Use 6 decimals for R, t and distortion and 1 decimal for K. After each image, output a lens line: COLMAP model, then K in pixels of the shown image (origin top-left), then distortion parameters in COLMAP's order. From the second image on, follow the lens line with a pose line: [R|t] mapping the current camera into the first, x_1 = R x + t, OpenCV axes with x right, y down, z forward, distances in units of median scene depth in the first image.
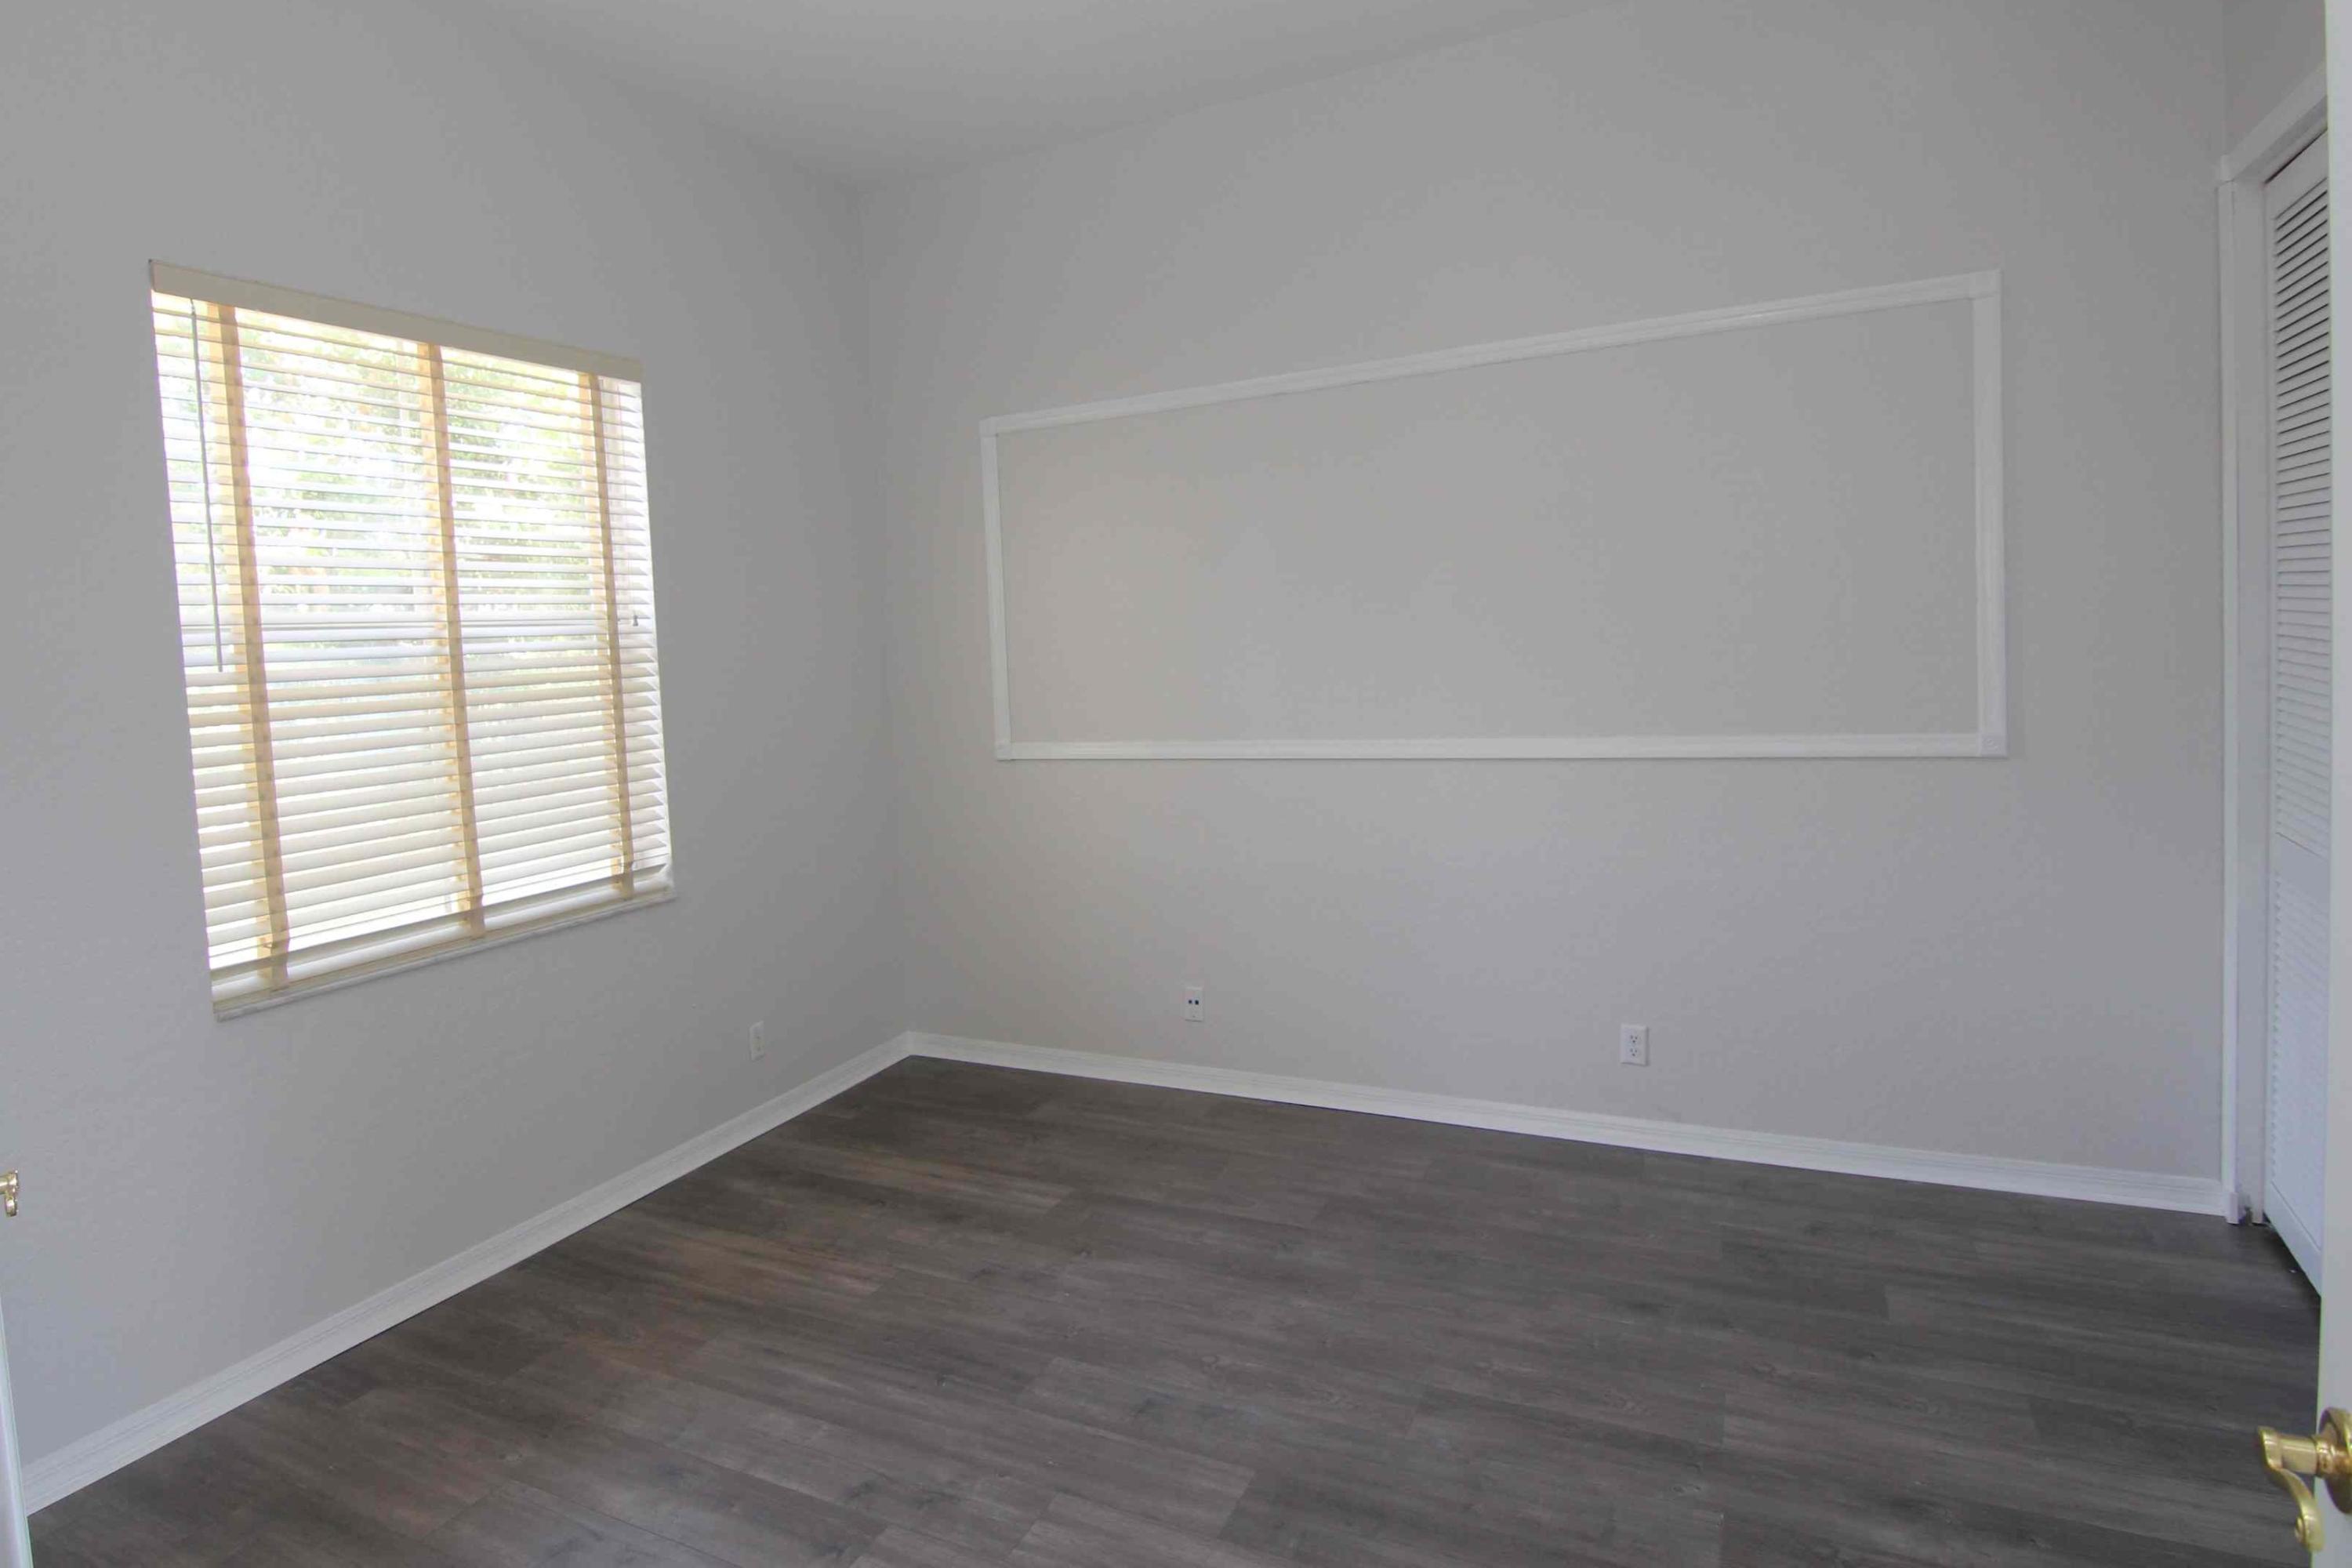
lens RADIAL K [[1245.6, 0, 1175.8], [0, 1245.6, 703.7], [0, 0, 1]] dist [-0.001003, -0.018502]
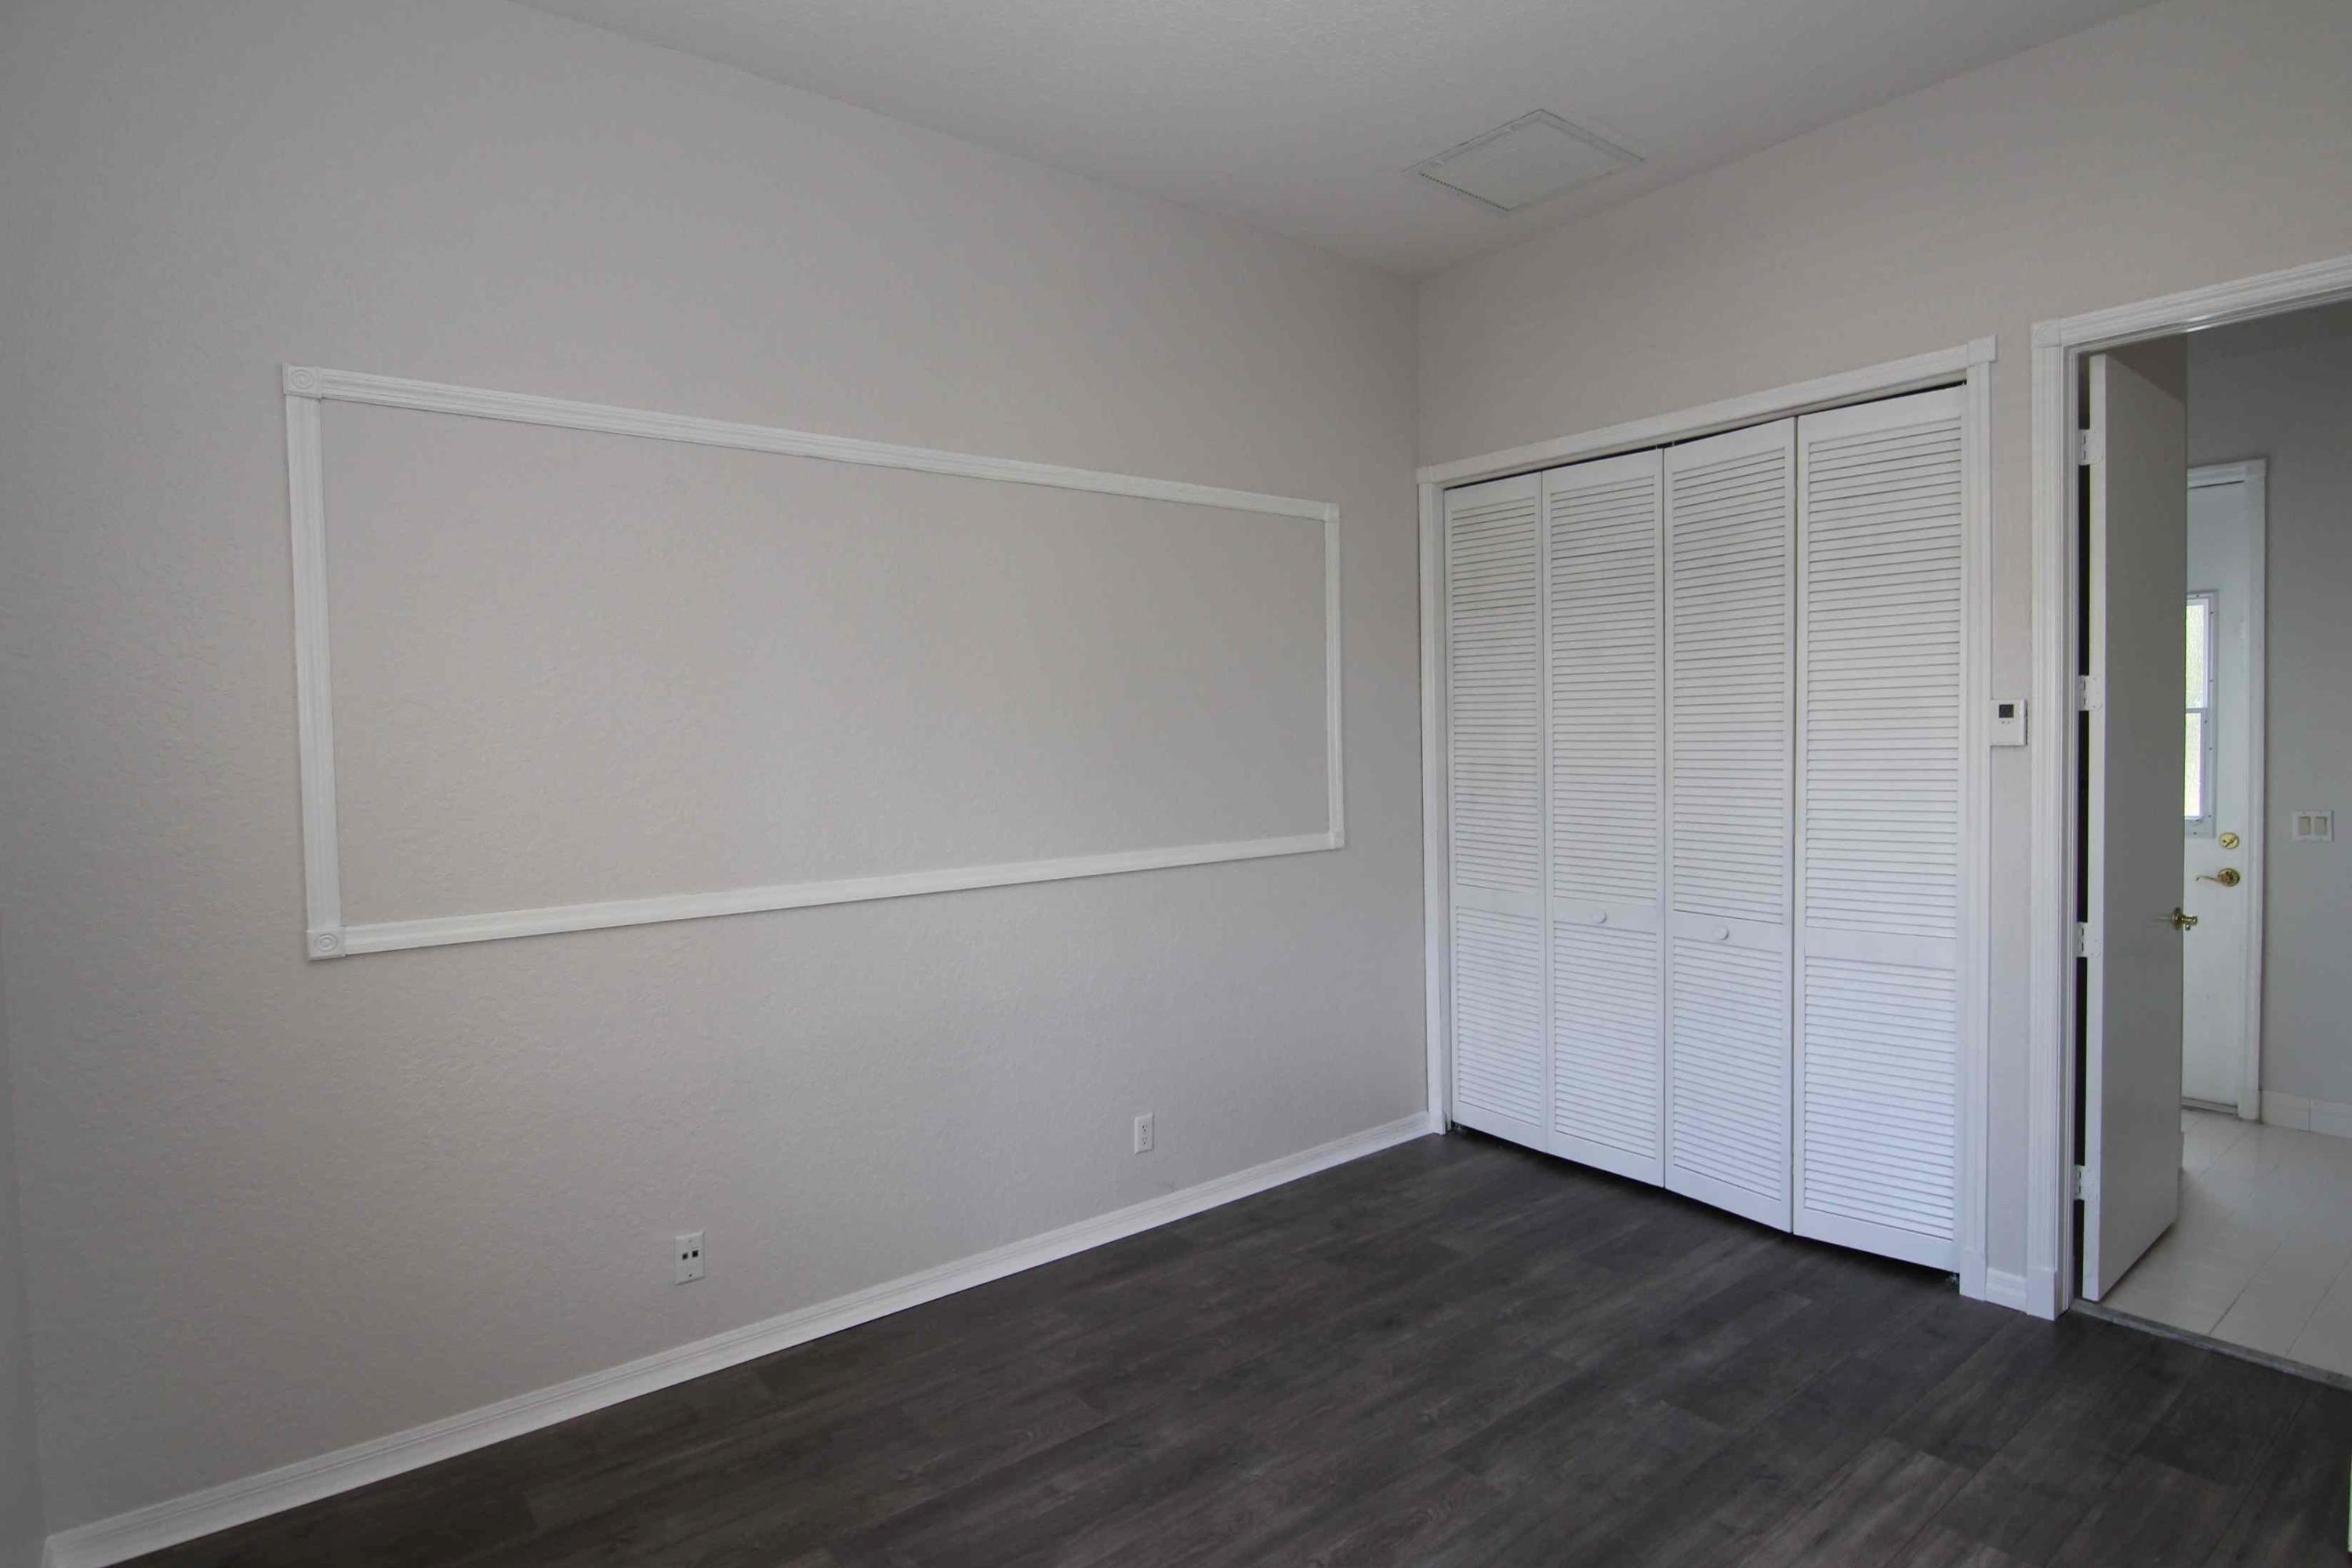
lens RADIAL K [[1189.3, 0, 1176.4], [0, 1189.3, 774.5], [0, 0, 1]] dist [-0.002775, -0.012469]
pose [[0.453928, 0.008032, 0.891002, -0.622307], [0.044853, 0.998486, -0.031852, -0.005955], [-0.889909, 0.054423, 0.452880, 0.551625]]
